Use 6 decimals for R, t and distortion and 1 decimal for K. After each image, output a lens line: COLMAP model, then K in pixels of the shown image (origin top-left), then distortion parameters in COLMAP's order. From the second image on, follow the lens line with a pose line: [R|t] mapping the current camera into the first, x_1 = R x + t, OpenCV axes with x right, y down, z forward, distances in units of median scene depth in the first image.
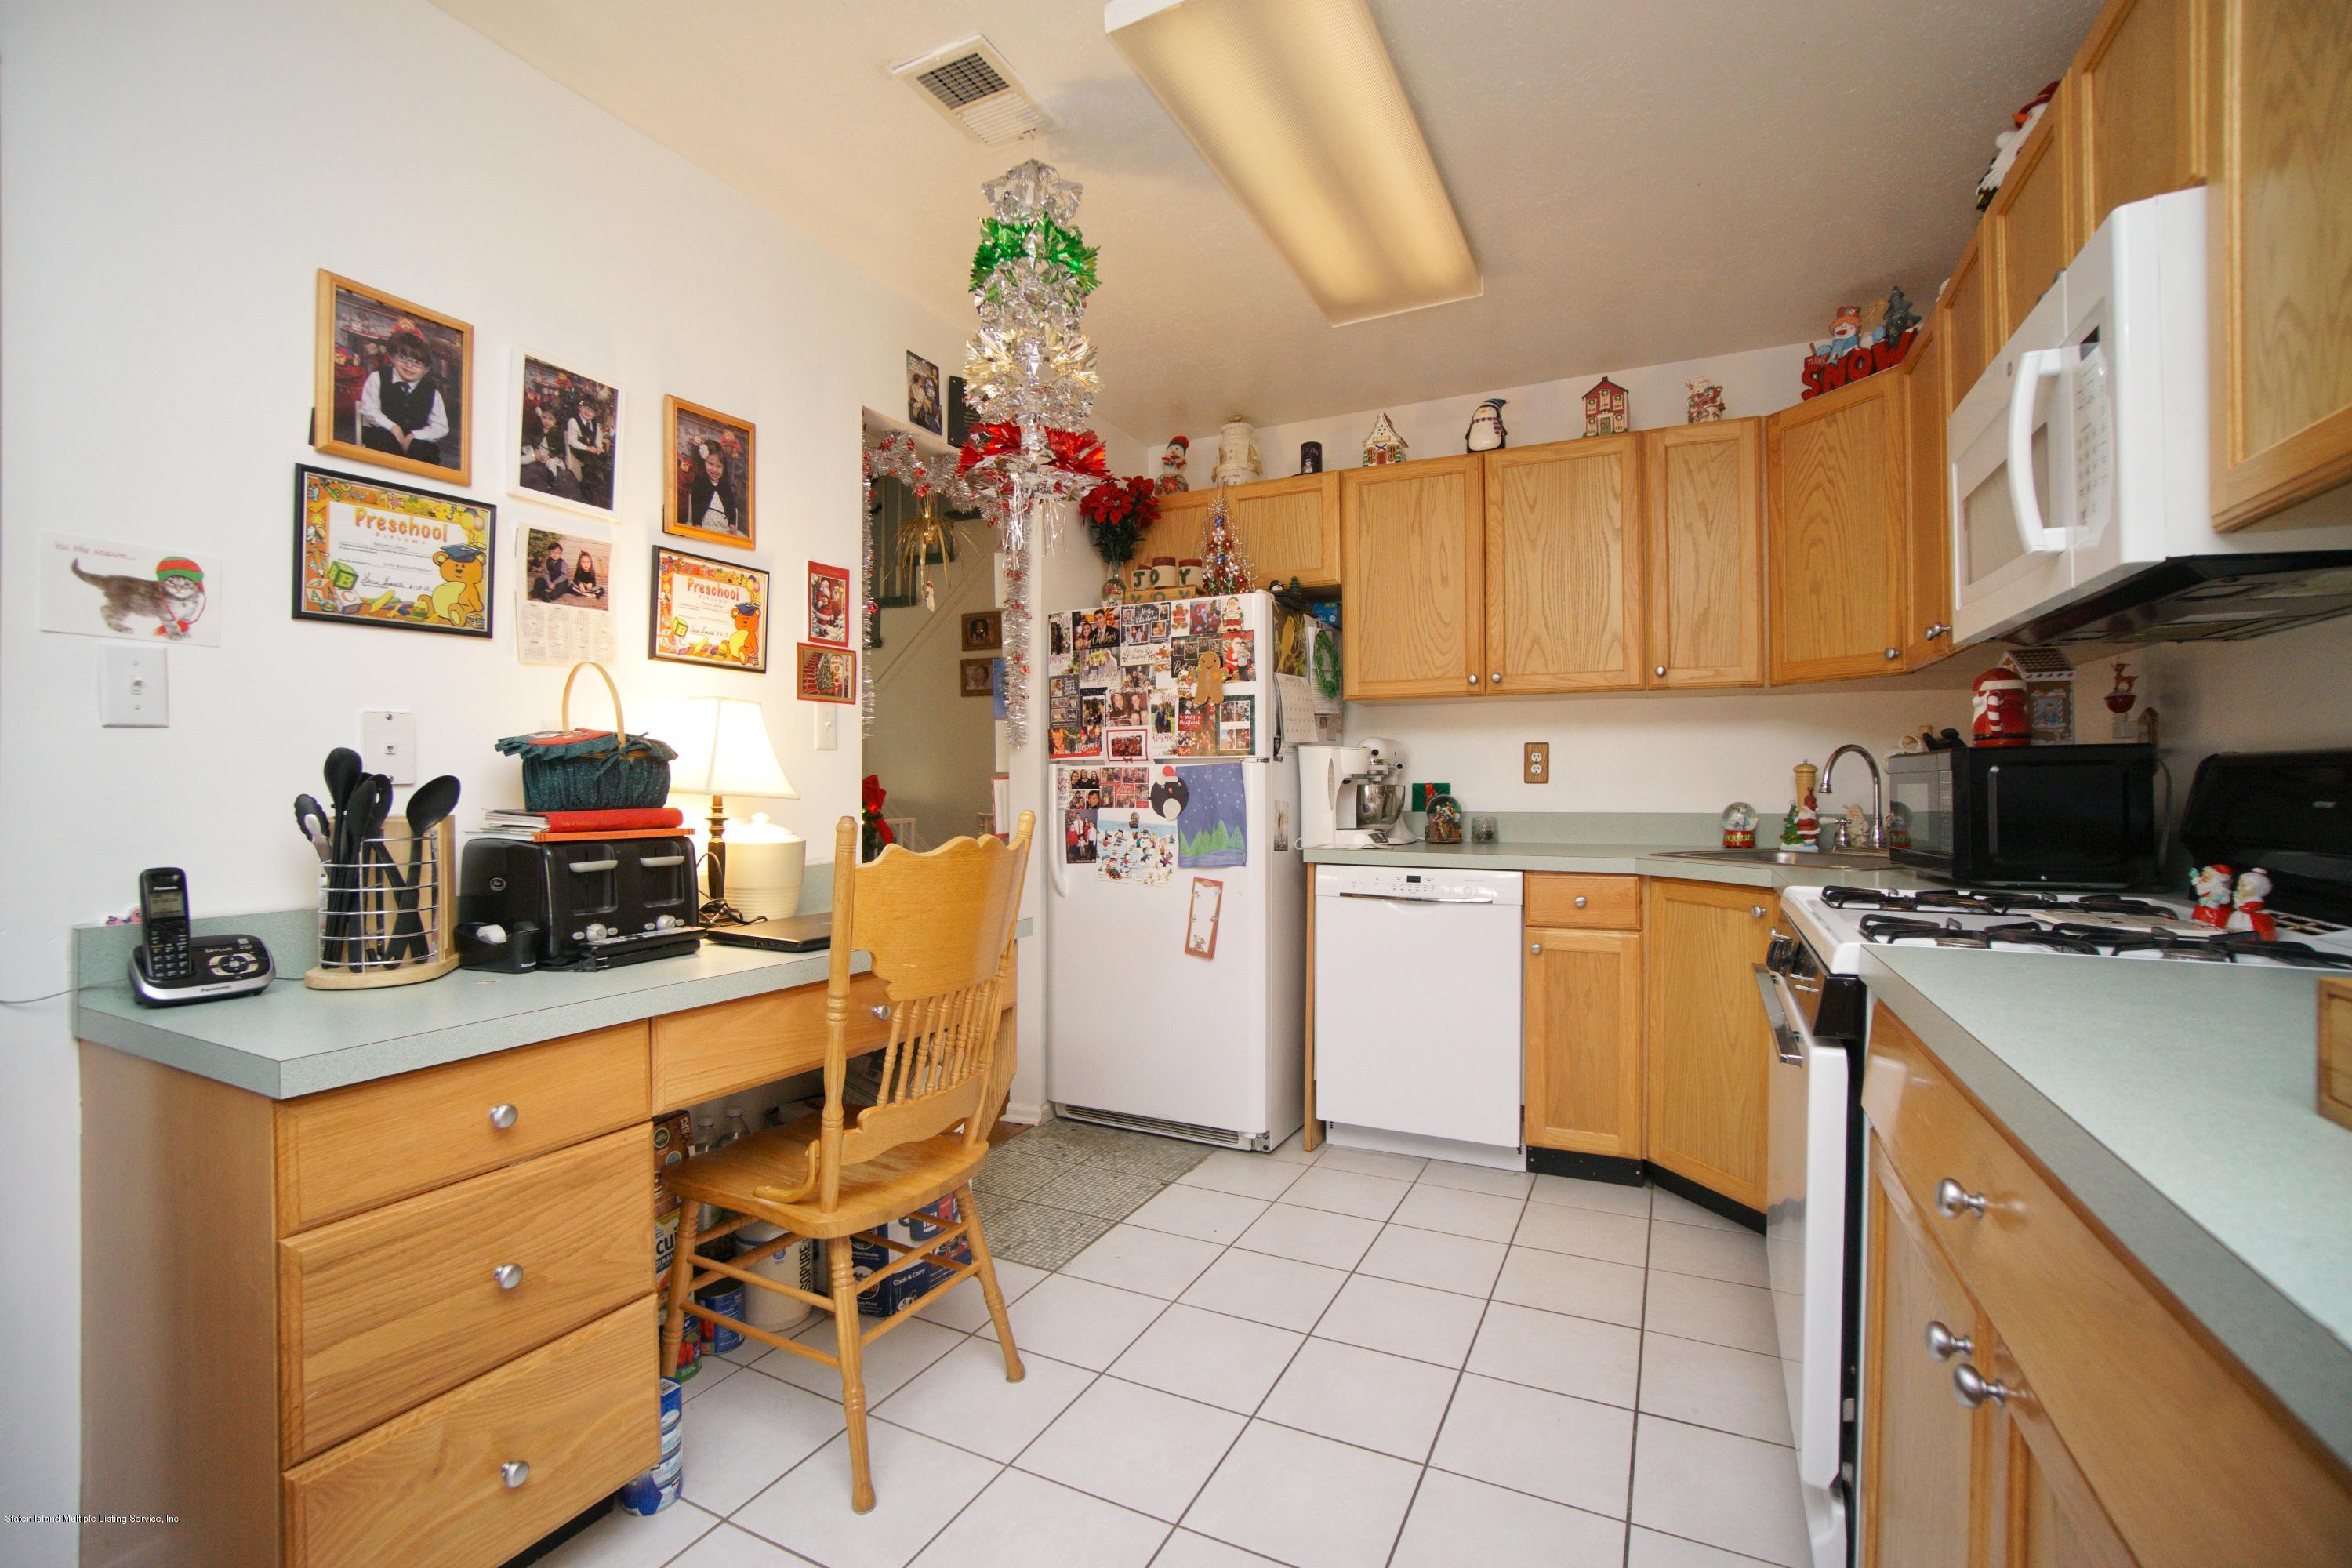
lens RADIAL K [[1035.3, 0, 1166.8], [0, 1035.3, 782.6], [0, 0, 1]] dist [-0.062174, 0.025399]
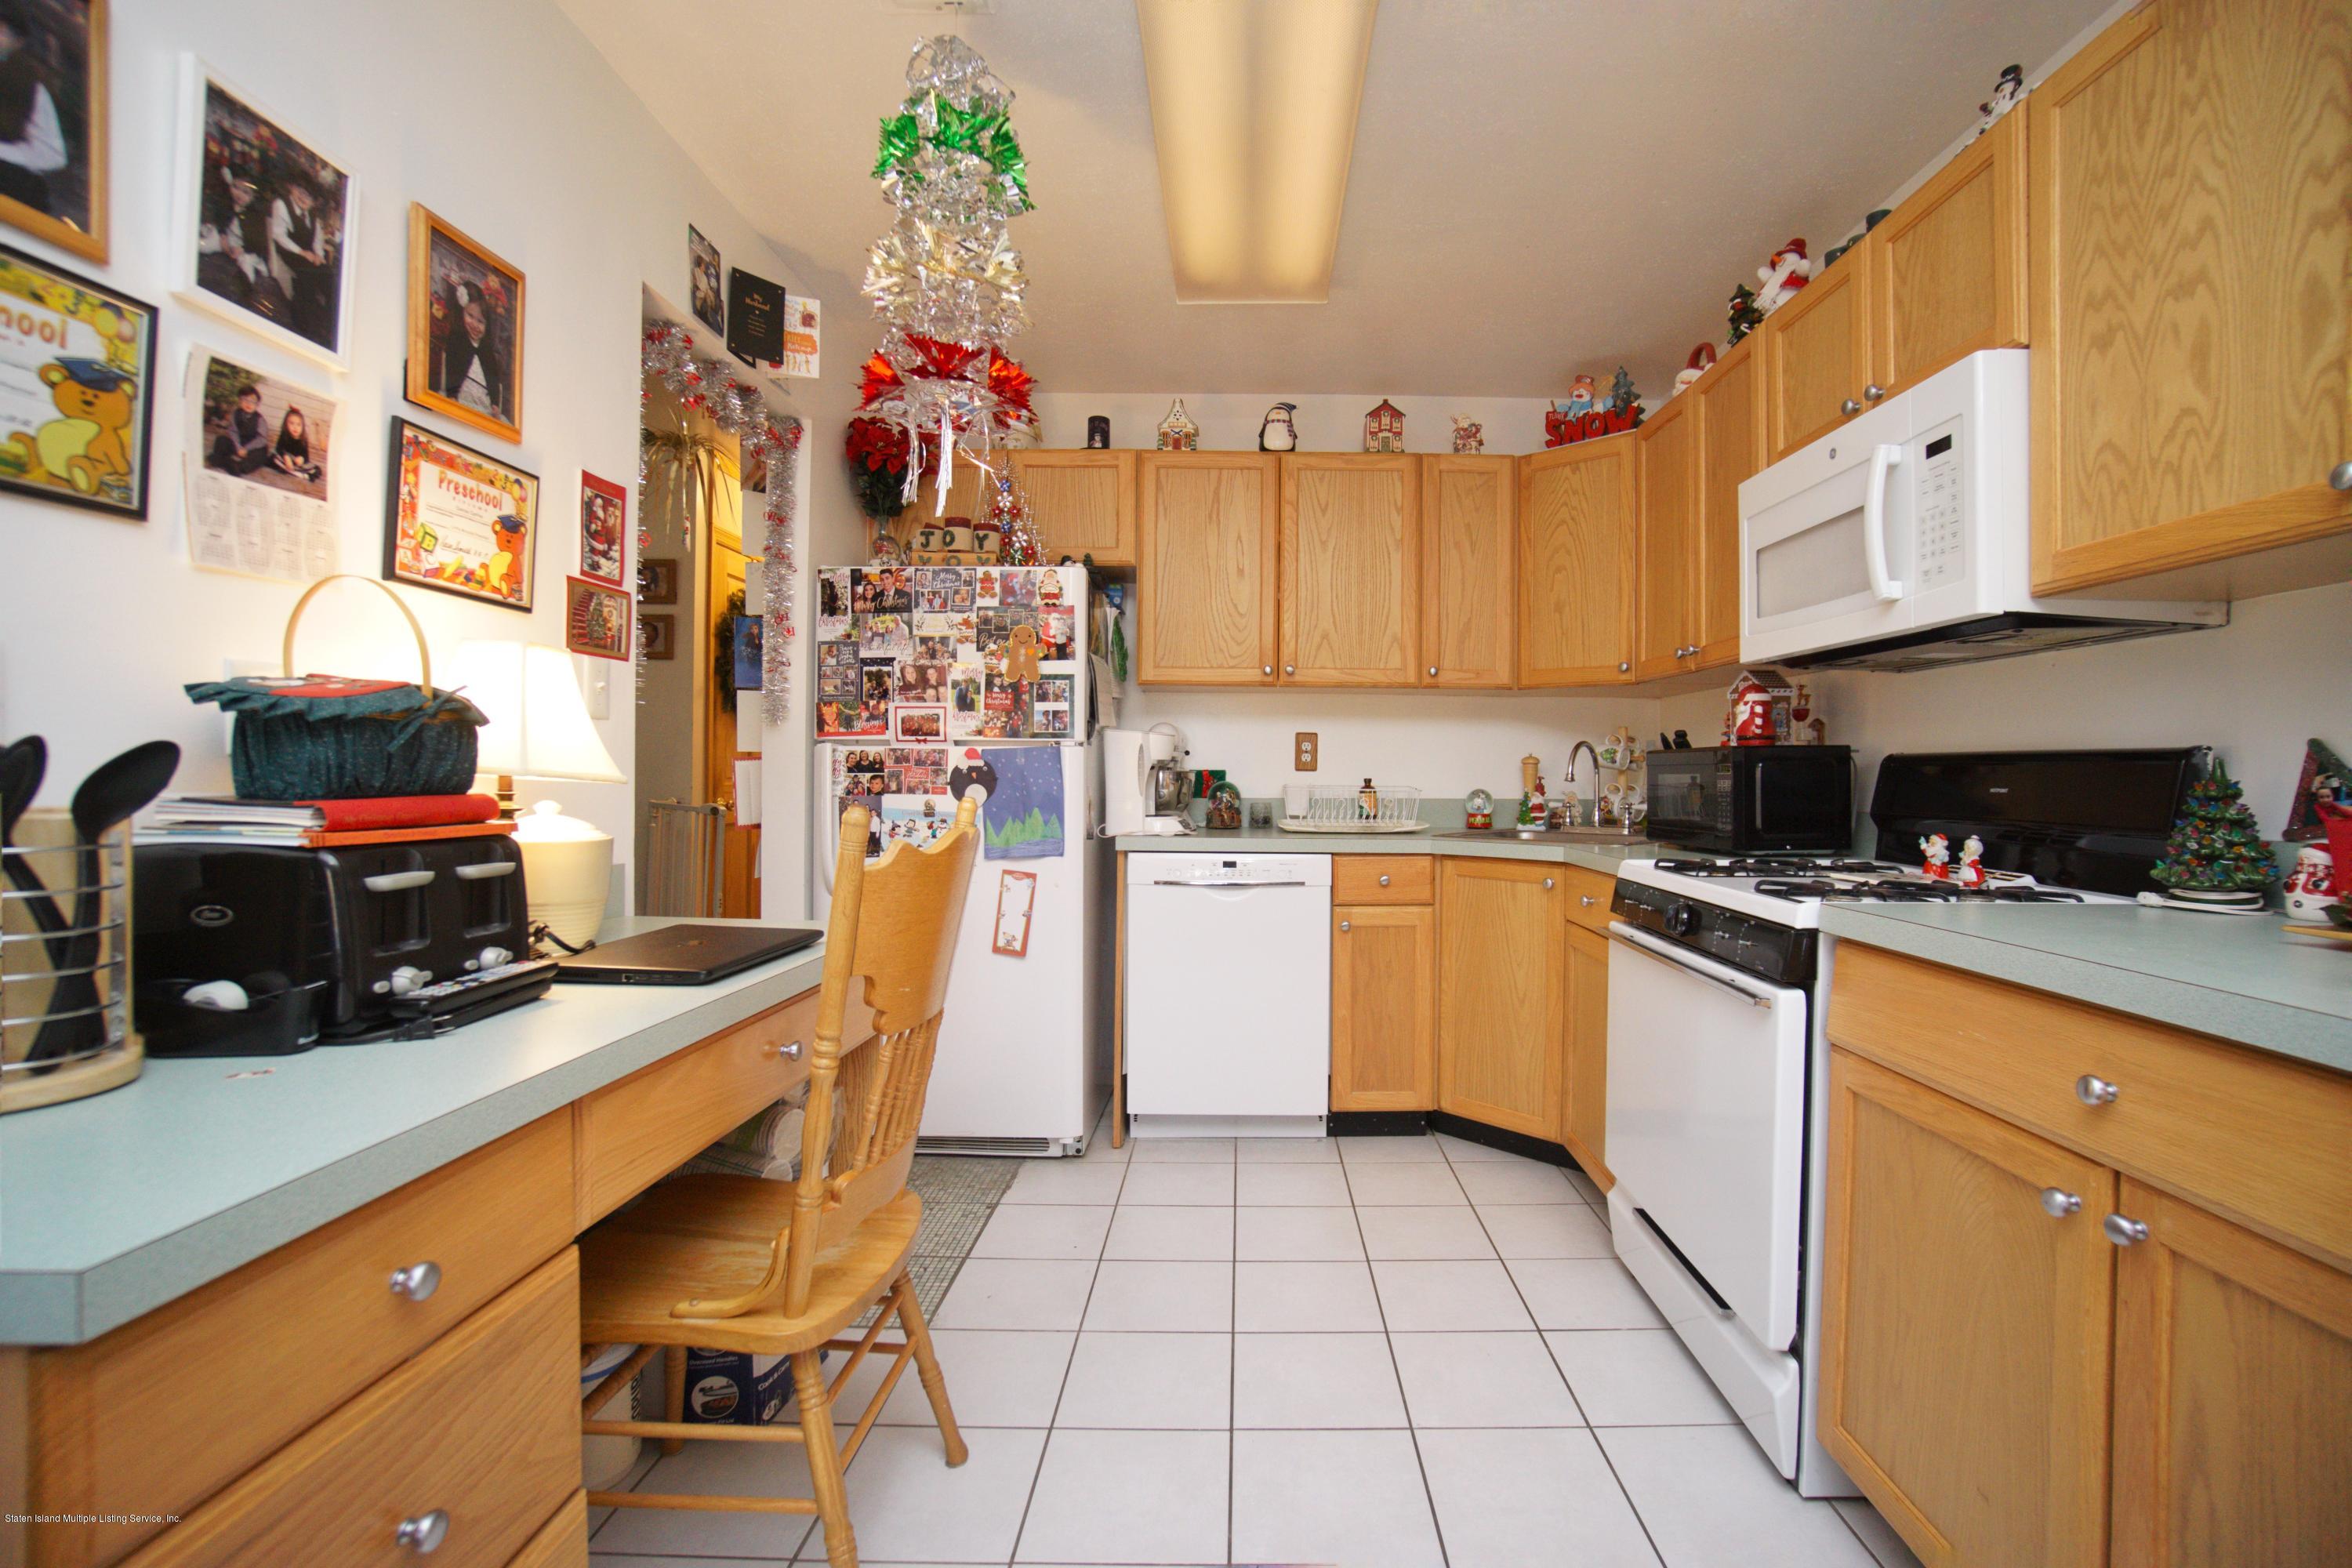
lens RADIAL K [[1035.9, 0, 1255.7], [0, 1035.9, 774.2], [0, 0, 1]] dist [-0.059129, 0.026352]
pose [[0.888154, 0.007814, 0.459479, -0.201483], [-0.010016, 0.999947, 0.002356, 0.002305], [-0.459437, -0.006695, 0.888185, 0.083102]]
